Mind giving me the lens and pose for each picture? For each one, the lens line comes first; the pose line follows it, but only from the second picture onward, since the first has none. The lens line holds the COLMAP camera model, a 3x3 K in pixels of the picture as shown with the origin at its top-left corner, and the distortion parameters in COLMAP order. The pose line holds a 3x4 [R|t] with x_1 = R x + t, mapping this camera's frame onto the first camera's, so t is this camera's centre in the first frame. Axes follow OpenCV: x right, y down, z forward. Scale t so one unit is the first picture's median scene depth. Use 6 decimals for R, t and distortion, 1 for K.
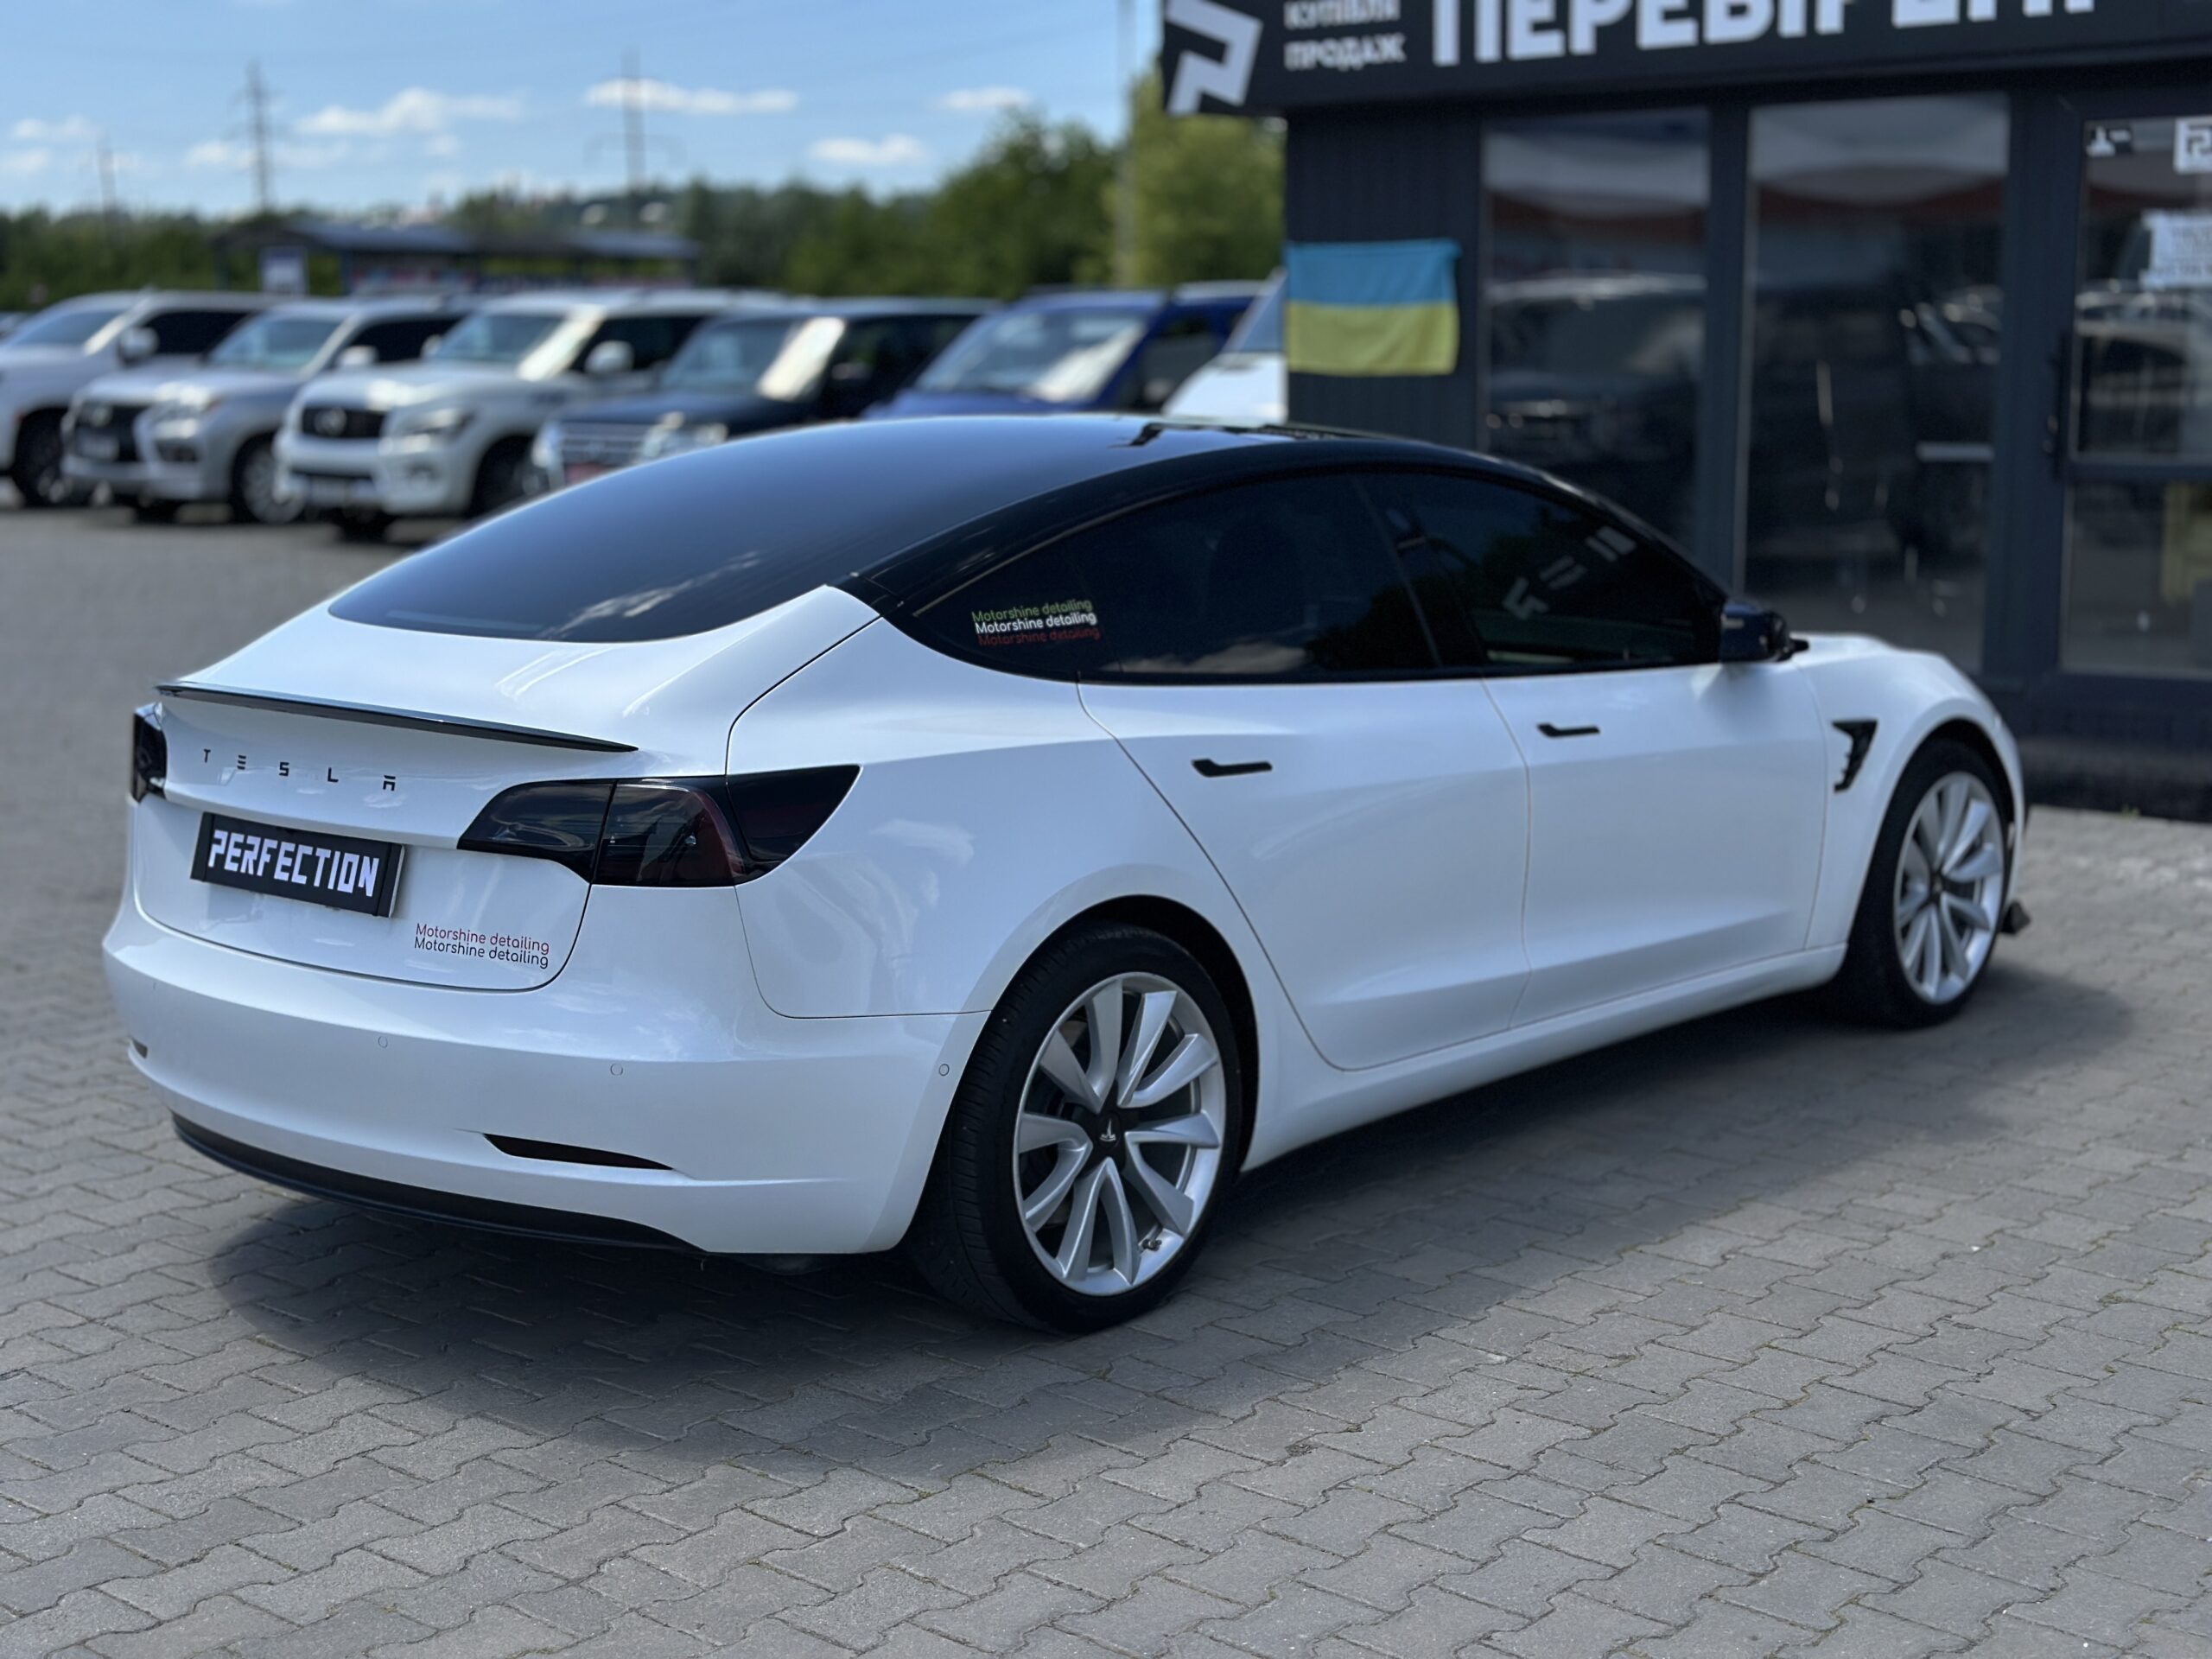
lens RADIAL K [[3072.0, 0, 1108.3], [0, 3072.0, 847.7], [0, 0, 1]] dist [0.127526, 0.000000]
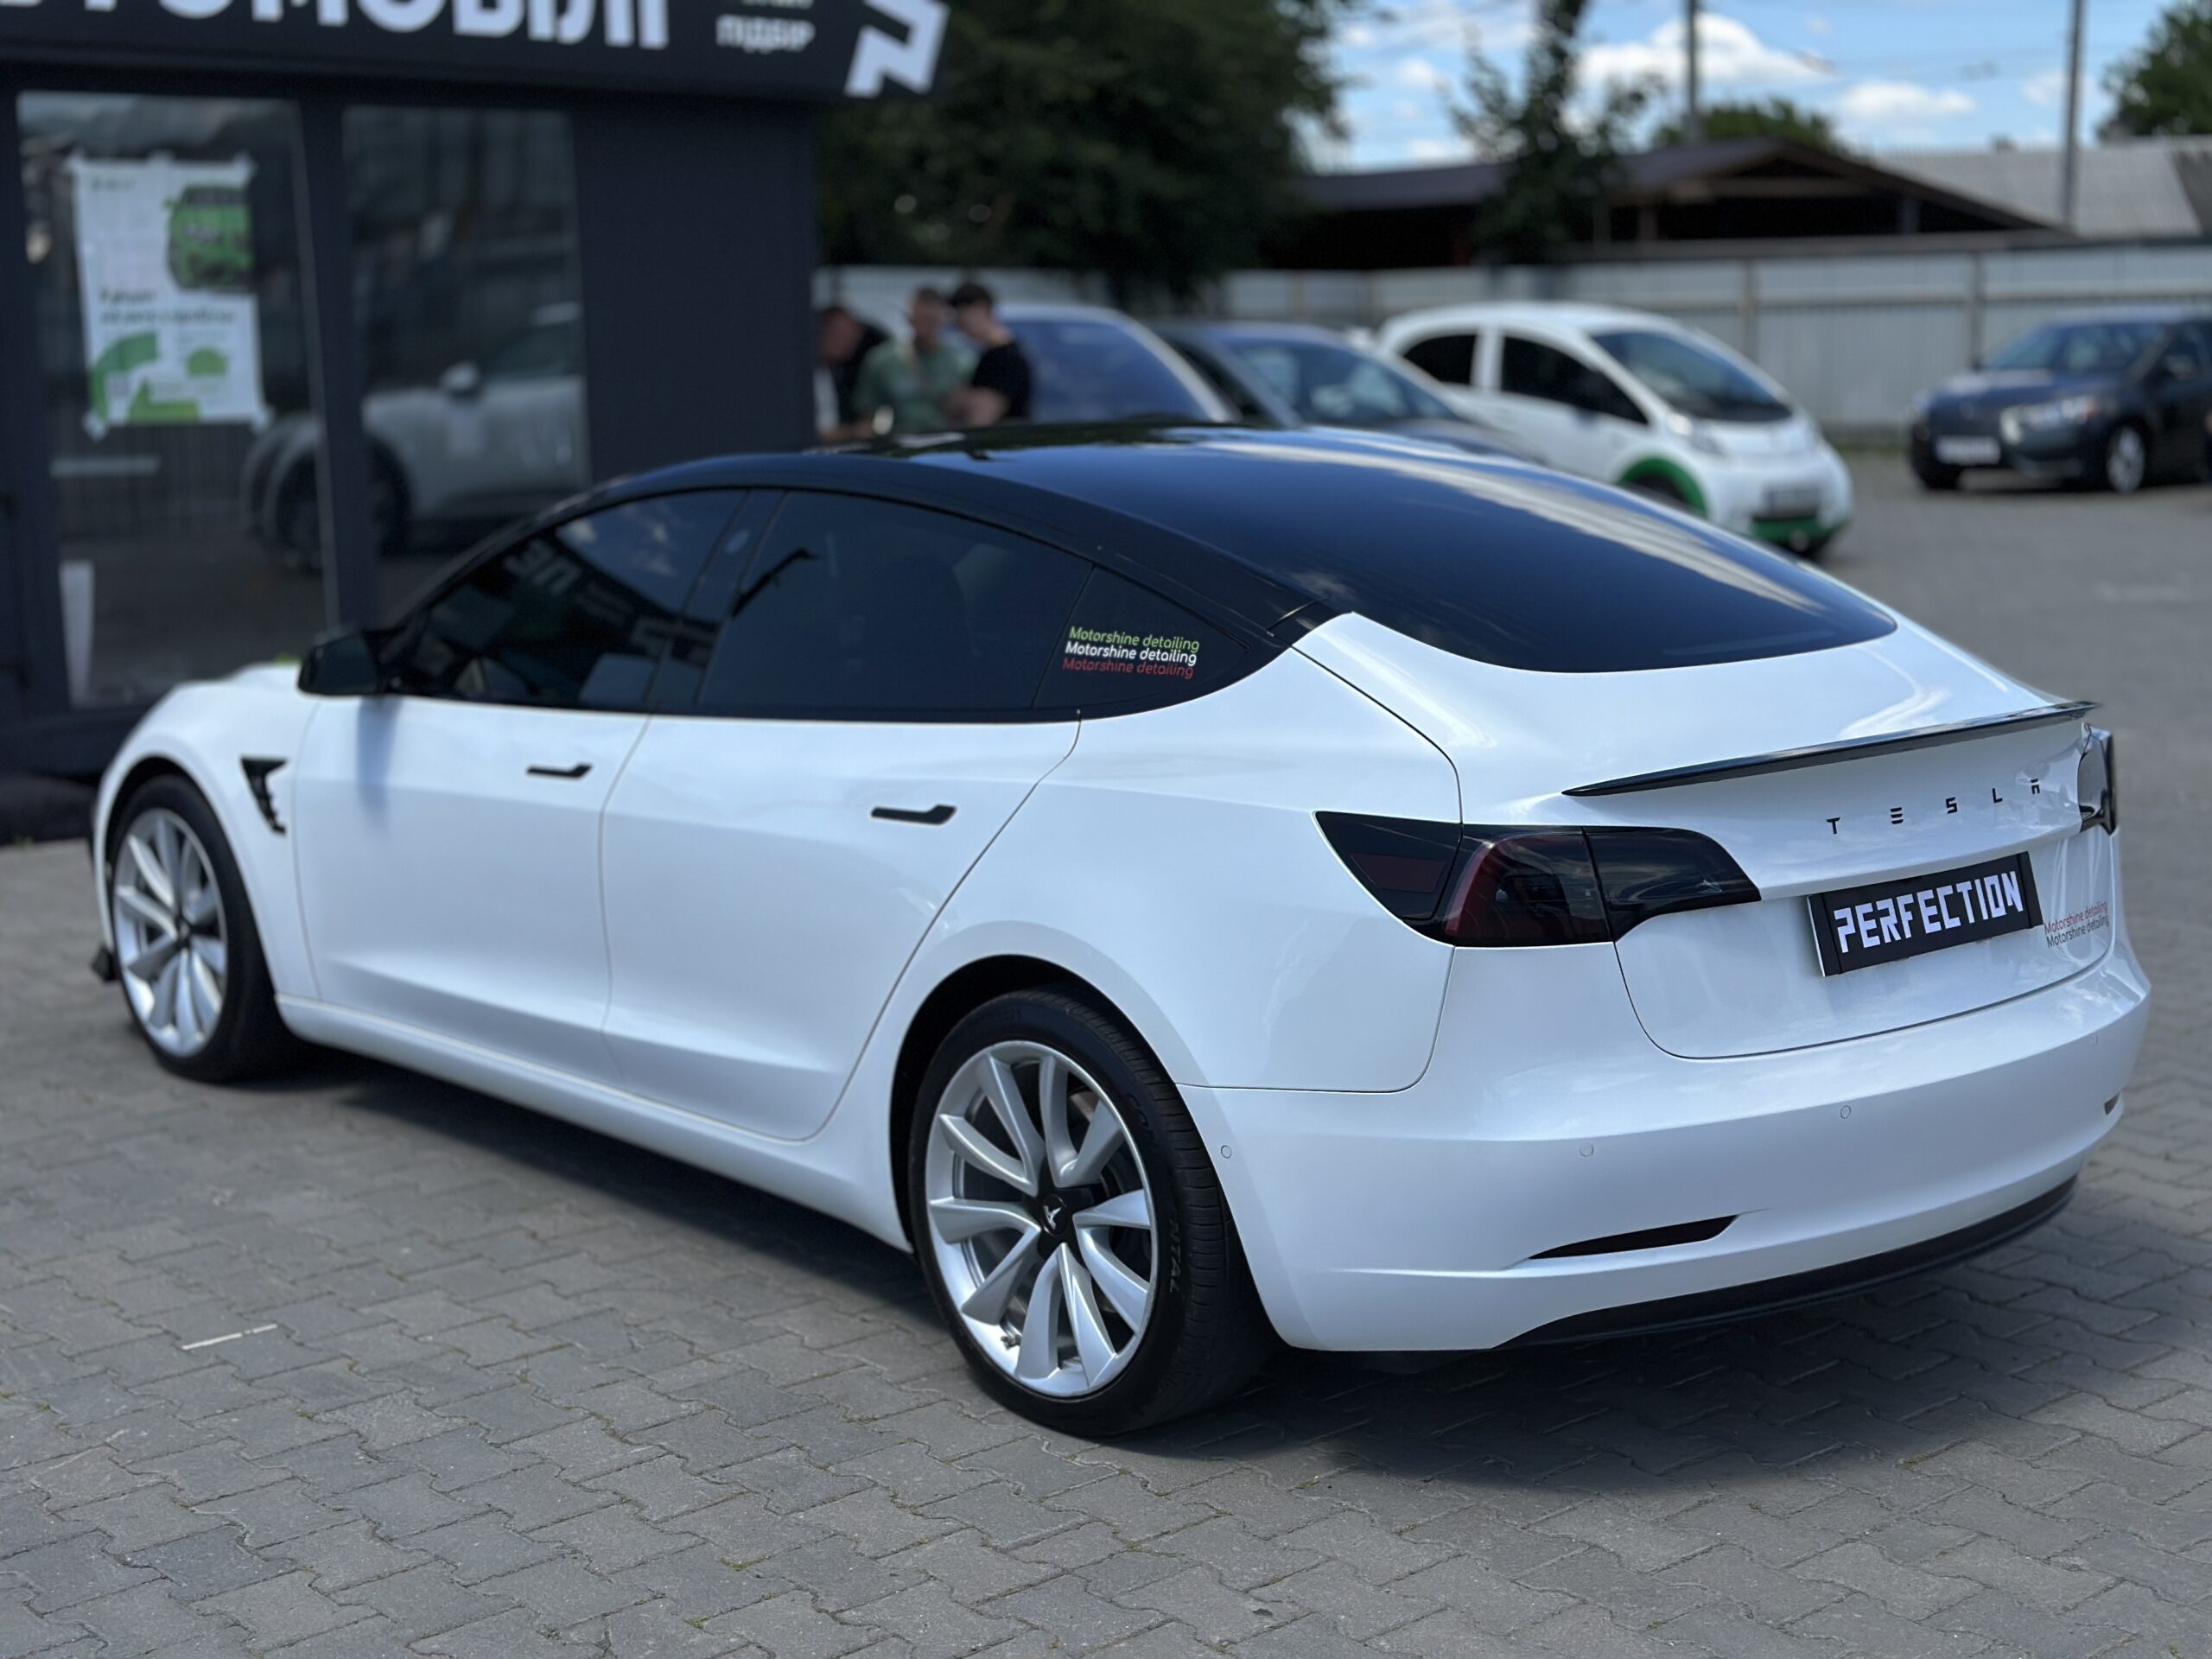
lens RADIAL K [[3072.0, 0, 1113.4], [0, 3072.0, 810.2], [0, 0, 1]] dist [0.127526, 0.000000]
pose [[0.136545, -0.157062, 0.978104, -1.153741], [0.175042, 0.975641, 0.132230, -0.181755], [-0.975046, 0.153154, 0.160712, 1.061291]]
